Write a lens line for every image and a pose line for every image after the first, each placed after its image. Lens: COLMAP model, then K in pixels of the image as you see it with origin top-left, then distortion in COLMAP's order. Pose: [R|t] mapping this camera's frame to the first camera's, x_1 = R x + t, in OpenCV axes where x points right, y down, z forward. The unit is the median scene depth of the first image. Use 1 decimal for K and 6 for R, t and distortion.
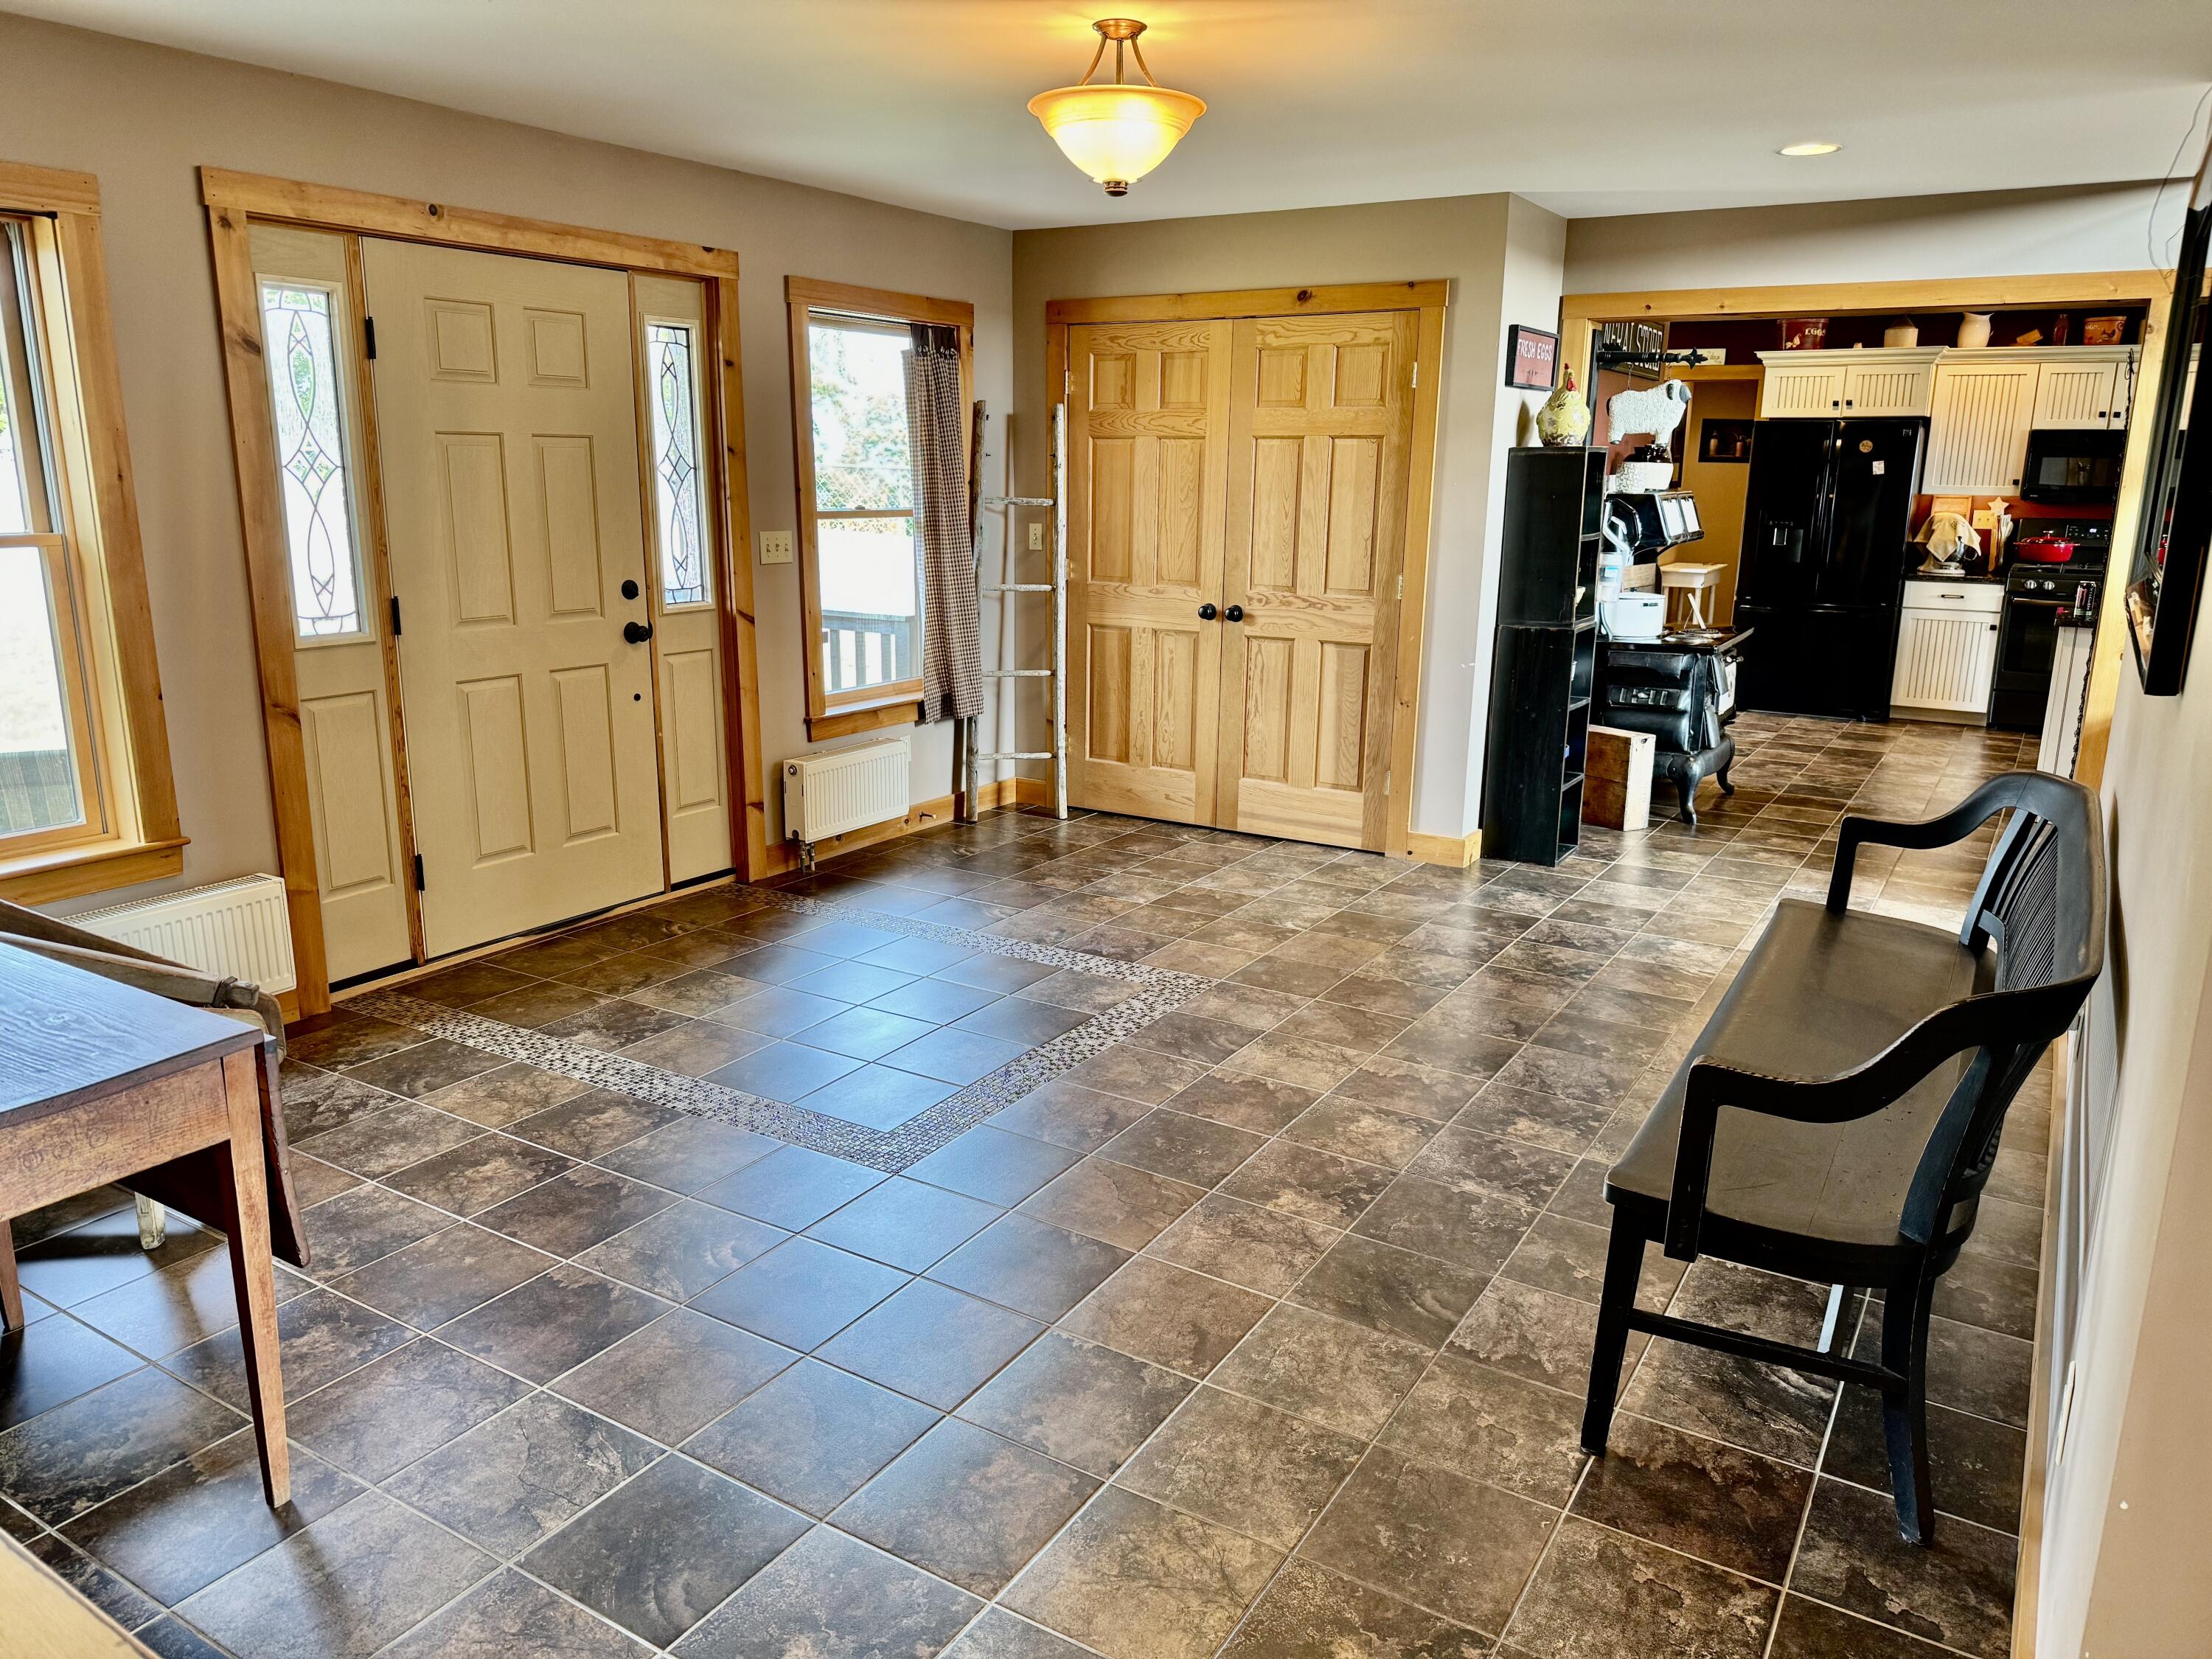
lens RADIAL K [[1548.4, 0, 1111.4], [0, 1548.4, 828.2], [0, 0, 1]] dist [0.067129, -0.068082]
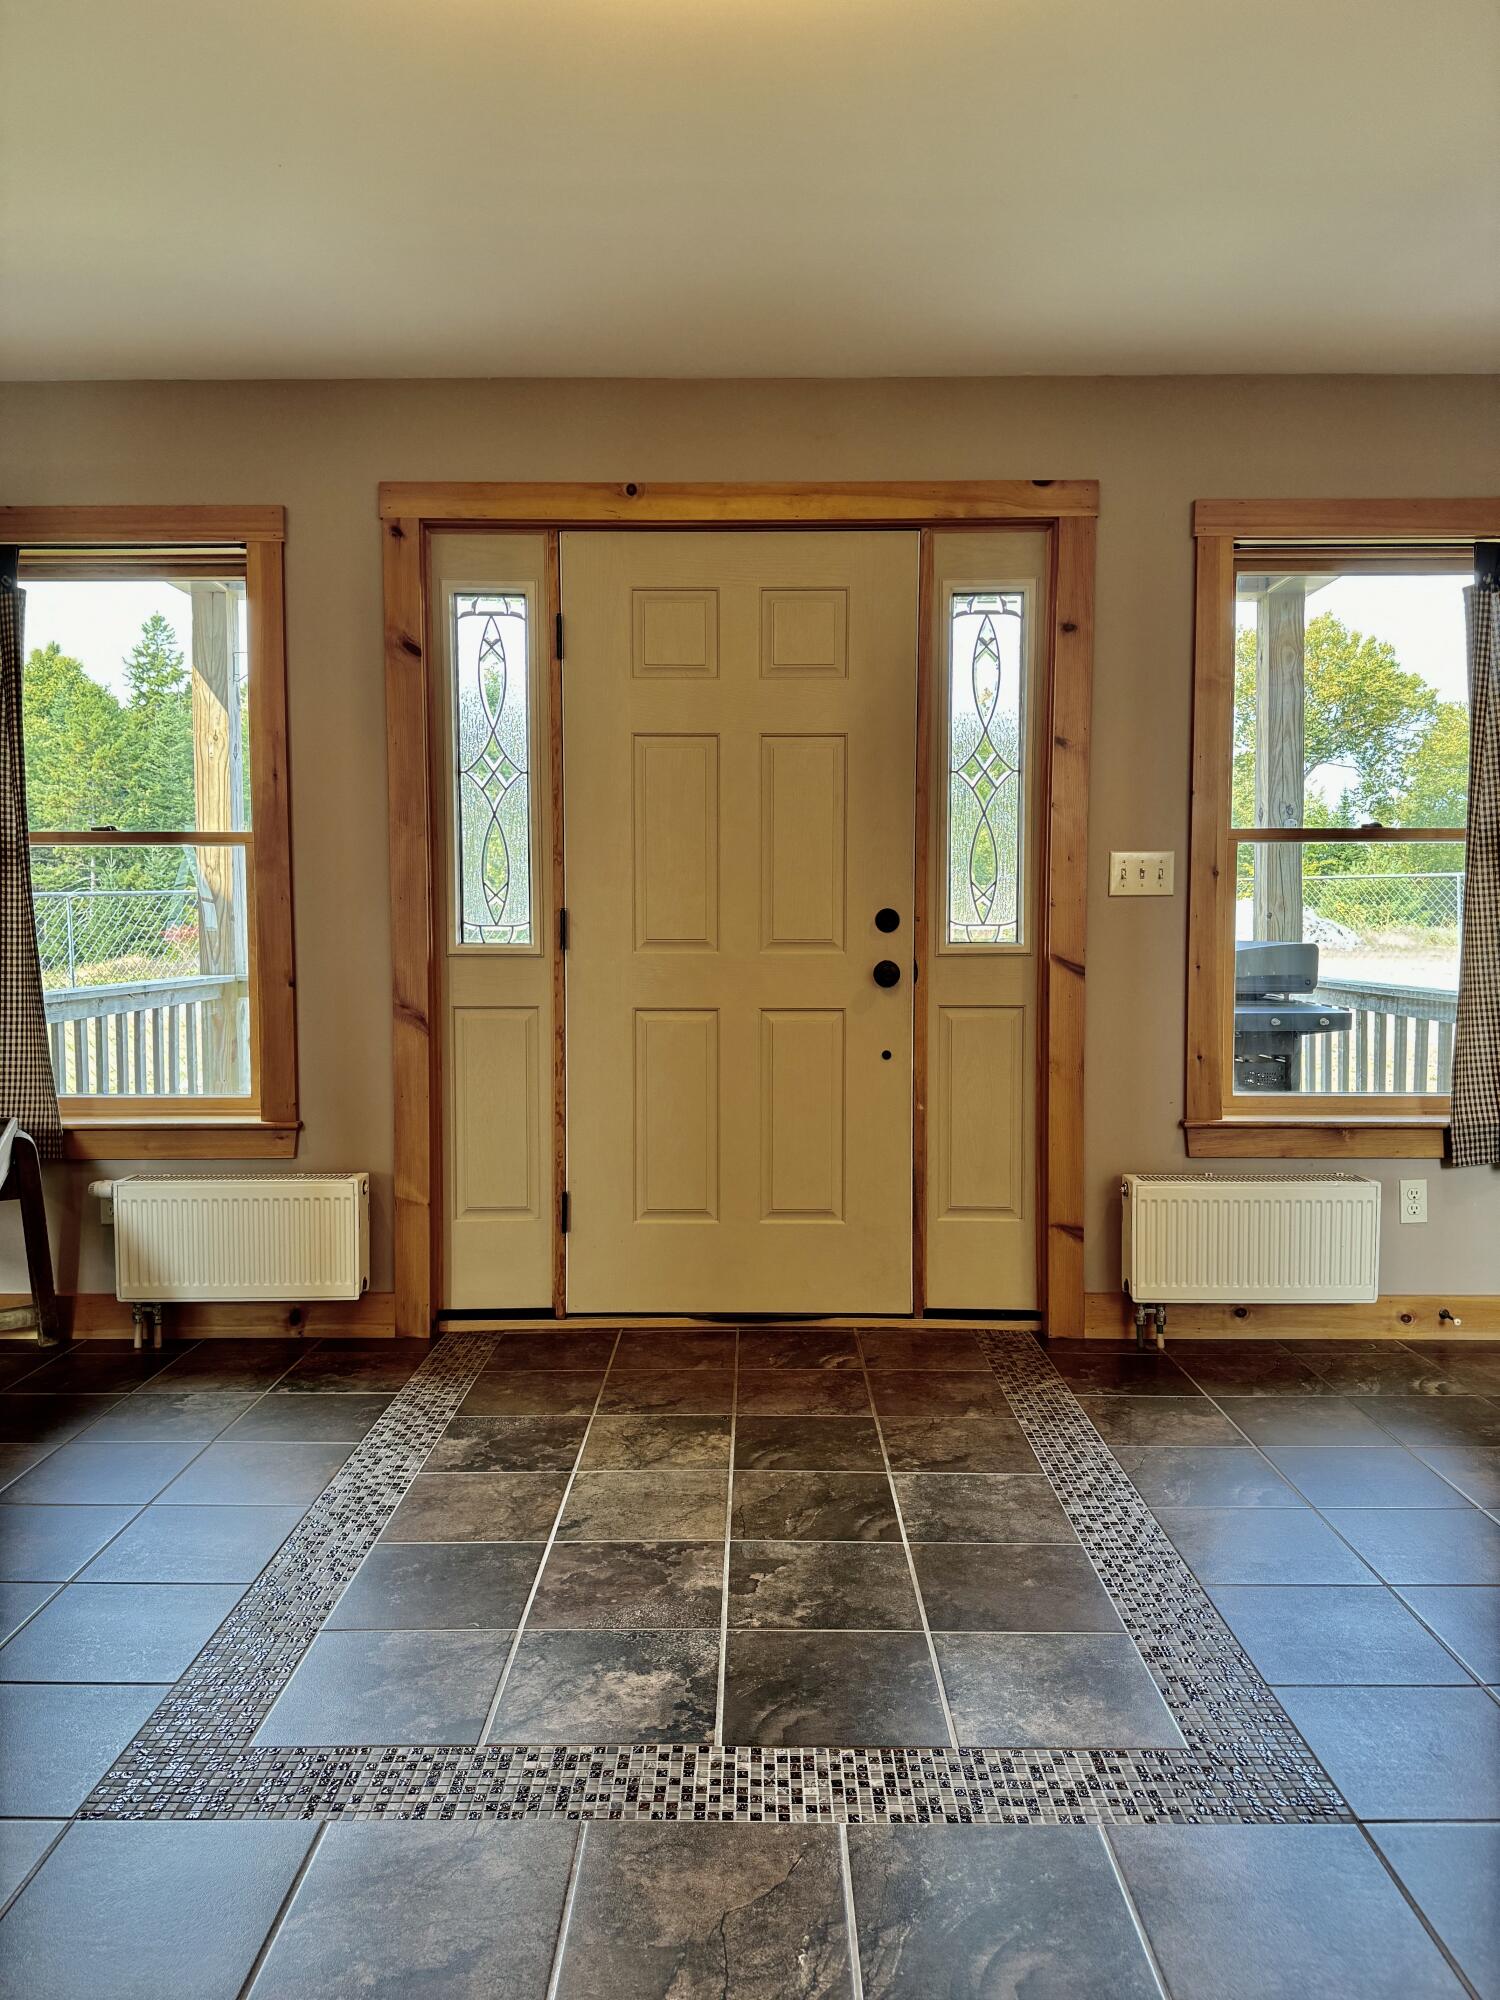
lens RADIAL K [[1400.0, 0, 746.5], [0, 1400.0, 1003.5], [0, 0, 1]] dist [0.067129, -0.068082]
pose [[0.523208, 0.039451, -0.851291, 0.286190], [-0.190228, 0.979130, -0.071540, -0.050546], [0.830702, 0.199370, 0.519794, 0.629762]]
